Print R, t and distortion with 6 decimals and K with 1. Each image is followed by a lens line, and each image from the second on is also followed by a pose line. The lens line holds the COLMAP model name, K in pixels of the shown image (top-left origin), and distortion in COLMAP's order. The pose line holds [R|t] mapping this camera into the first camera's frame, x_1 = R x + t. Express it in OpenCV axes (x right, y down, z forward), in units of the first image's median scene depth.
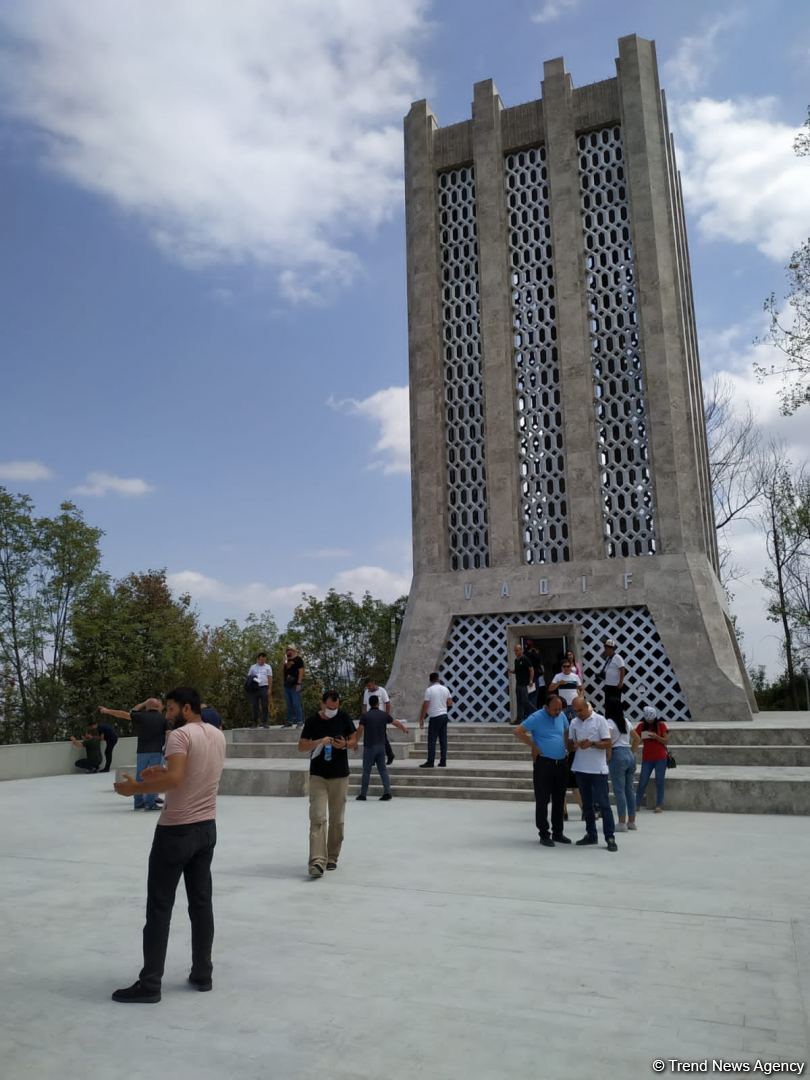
lens RADIAL K [[816.6, 0, 403.7], [0, 816.6, 518.6], [0, 0, 1]] dist [0.132292, -0.243994]
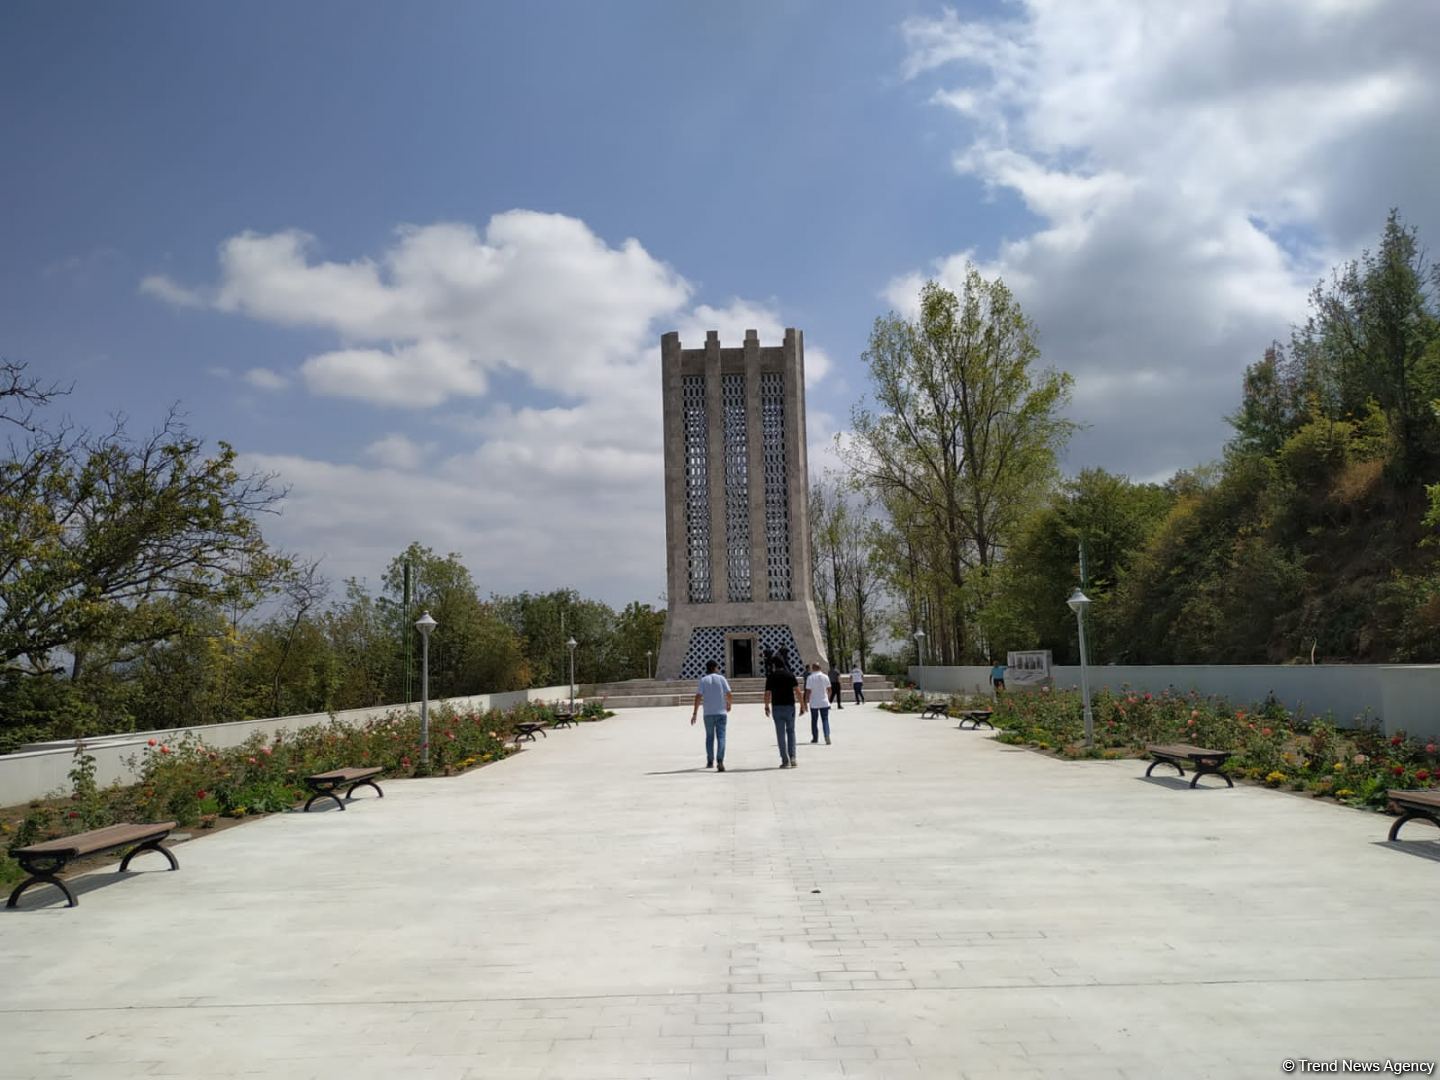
lens RADIAL K [[1088.8, 0, 718.5], [0, 1088.8, 560.3], [0, 0, 1]] dist [0.132292, -0.243994]
pose [[0.931038, 0.029138, 0.363758, -0.811380], [-0.068360, 0.993087, 0.095417, -0.285058], [-0.358463, -0.113703, 0.926594, -1.383457]]
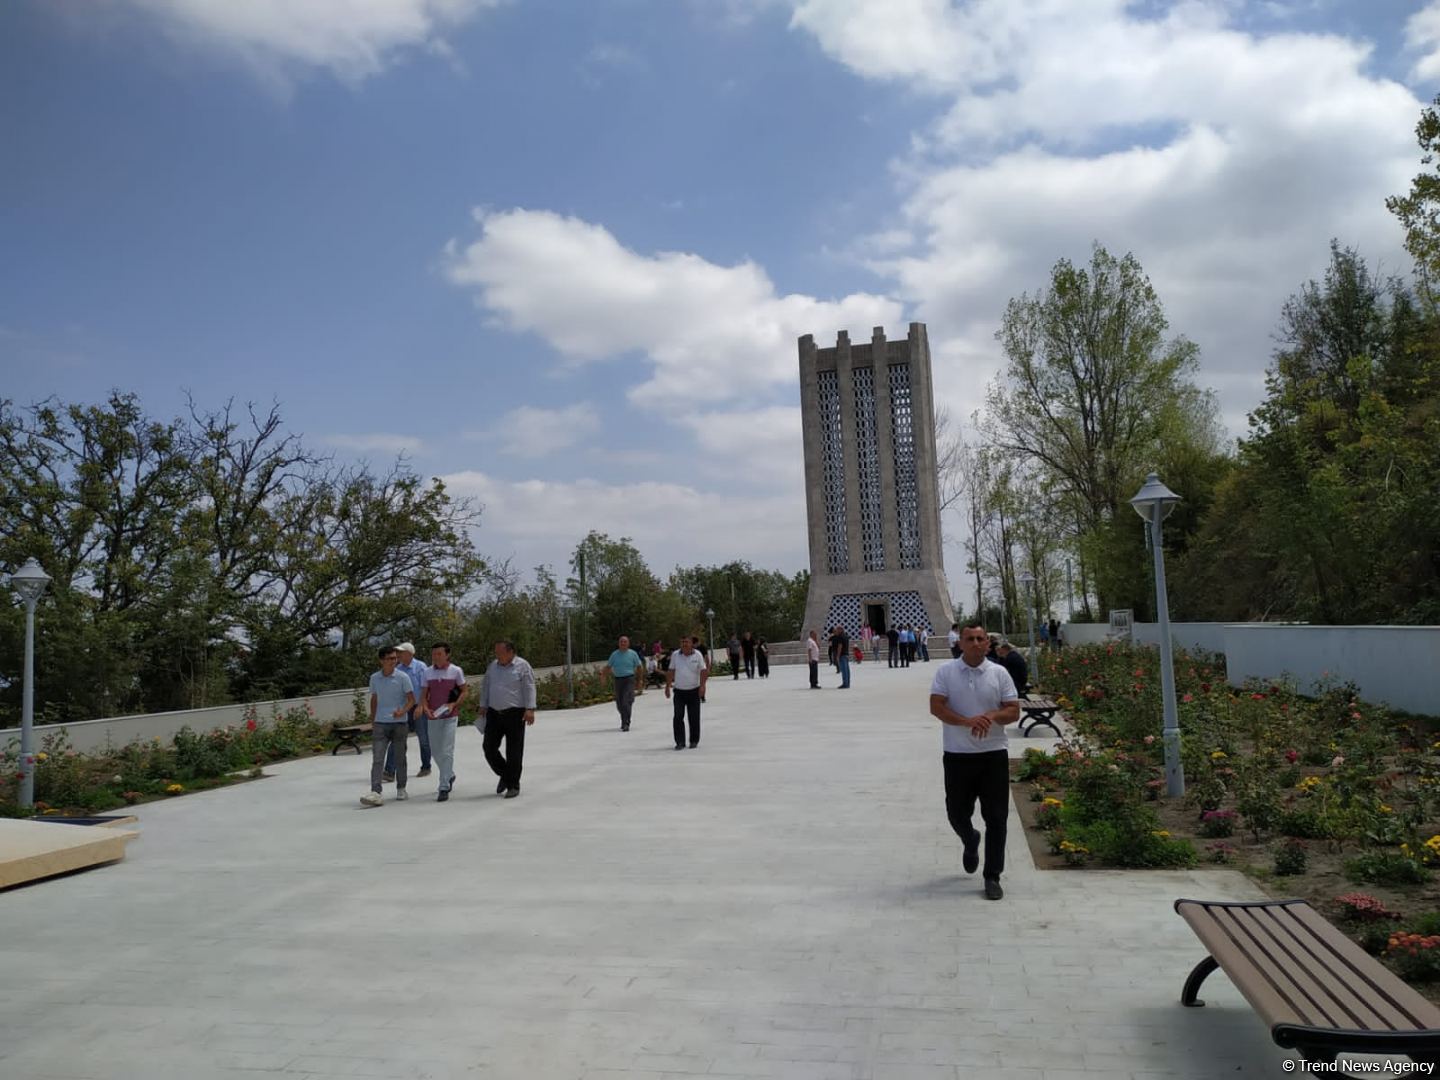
lens RADIAL K [[1088.8, 0, 718.5], [0, 1088.8, 560.3], [0, 0, 1]] dist [0.132292, -0.243994]
pose [[0.982922, -0.015799, 0.183343, -0.765437], [-0.009740, 0.990445, 0.137567, -0.369840], [-0.183765, -0.137003, 0.973376, -1.771506]]
